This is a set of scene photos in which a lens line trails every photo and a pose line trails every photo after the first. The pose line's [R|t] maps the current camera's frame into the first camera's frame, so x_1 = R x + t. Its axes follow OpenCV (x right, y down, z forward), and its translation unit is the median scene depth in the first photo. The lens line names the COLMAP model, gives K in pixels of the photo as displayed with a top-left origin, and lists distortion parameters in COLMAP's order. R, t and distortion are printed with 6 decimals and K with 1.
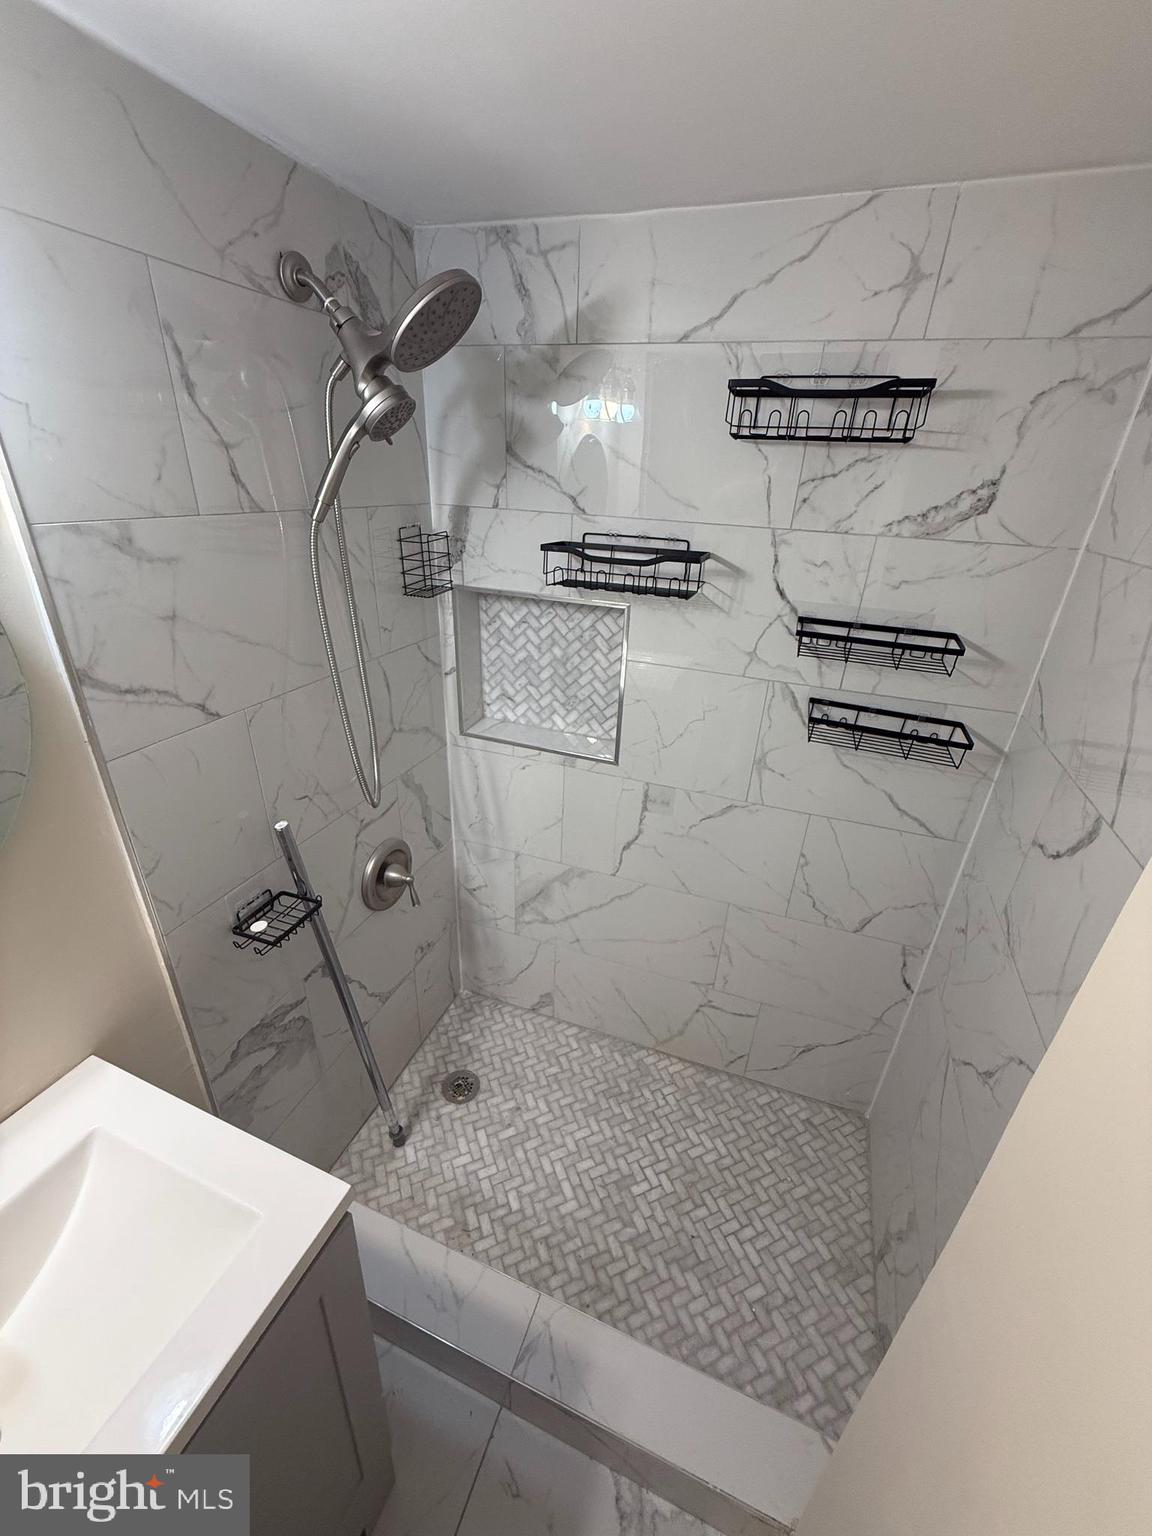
lens RADIAL K [[613.2, 0, 577.6], [0, 613.2, 767.3], [0, 0, 1]] dist [-0.001448, -0.000252]
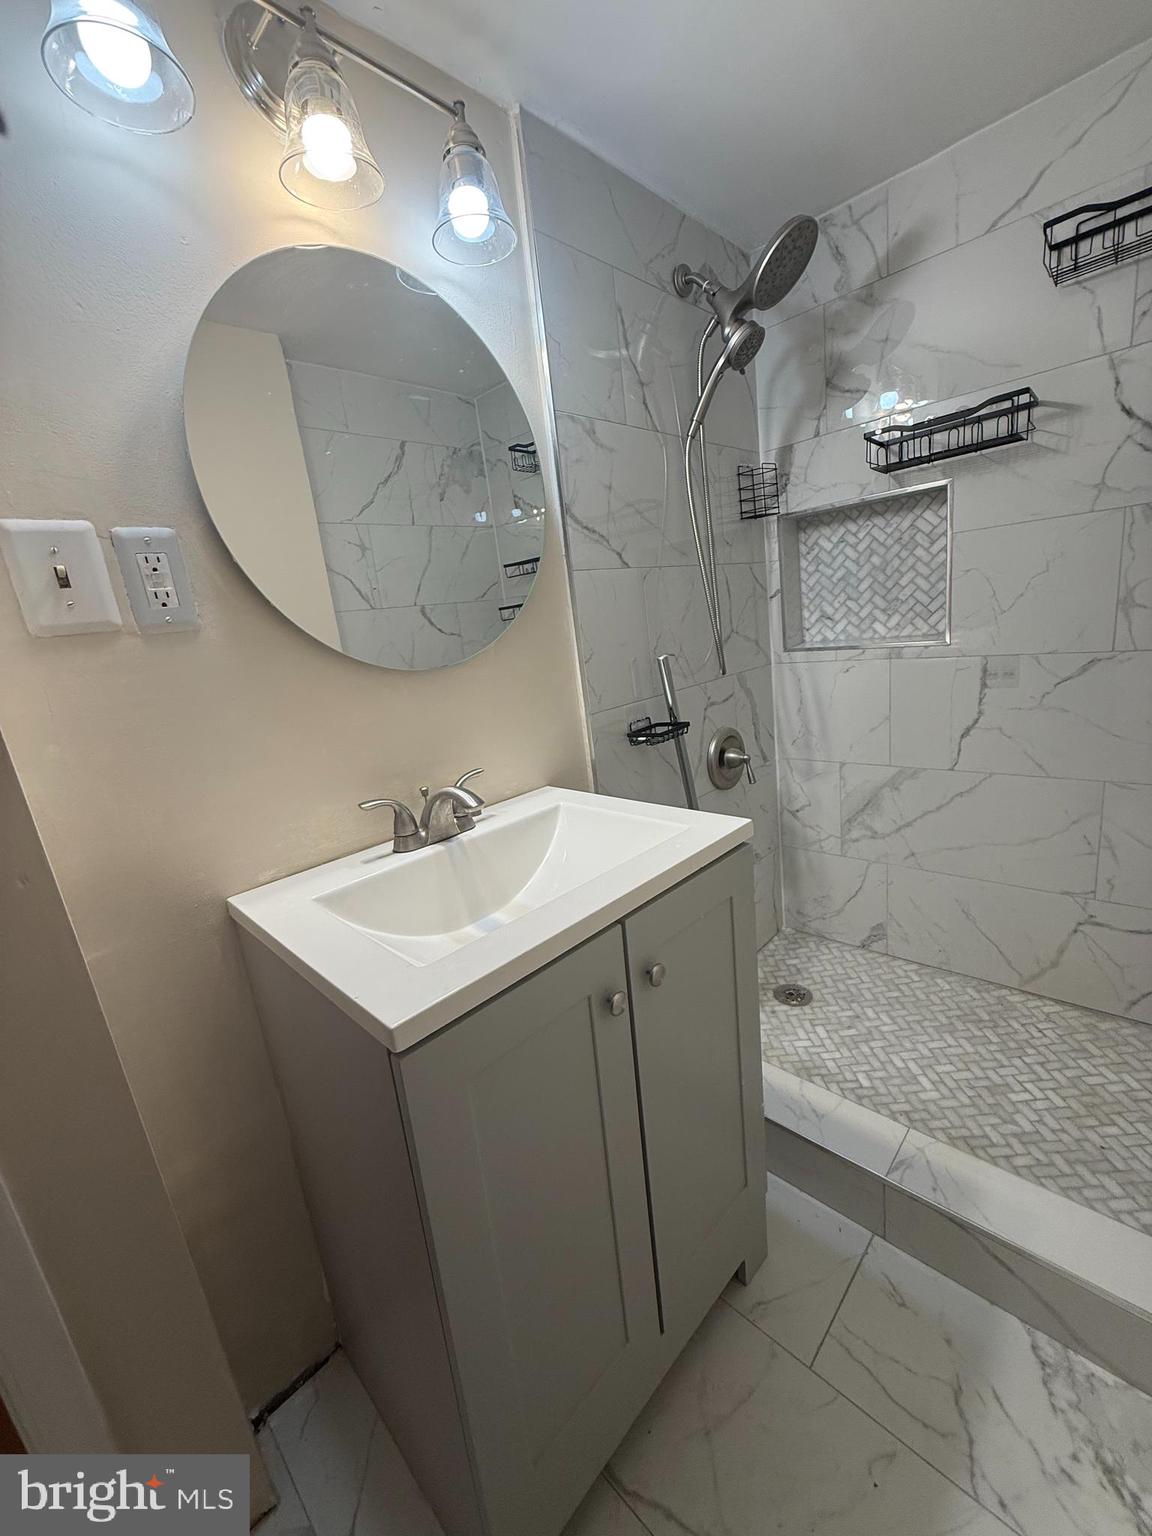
lens RADIAL K [[613.2, 0, 575.5], [0, 613.2, 767.2], [0, 0, 1]] dist [-0.001448, -0.000252]
pose [[0.906499, -0.053751, -0.418772, -0.086989], [-0.030205, 0.981065, -0.191307, 0.431257], [0.421126, 0.186069, 0.887711, -0.144599]]
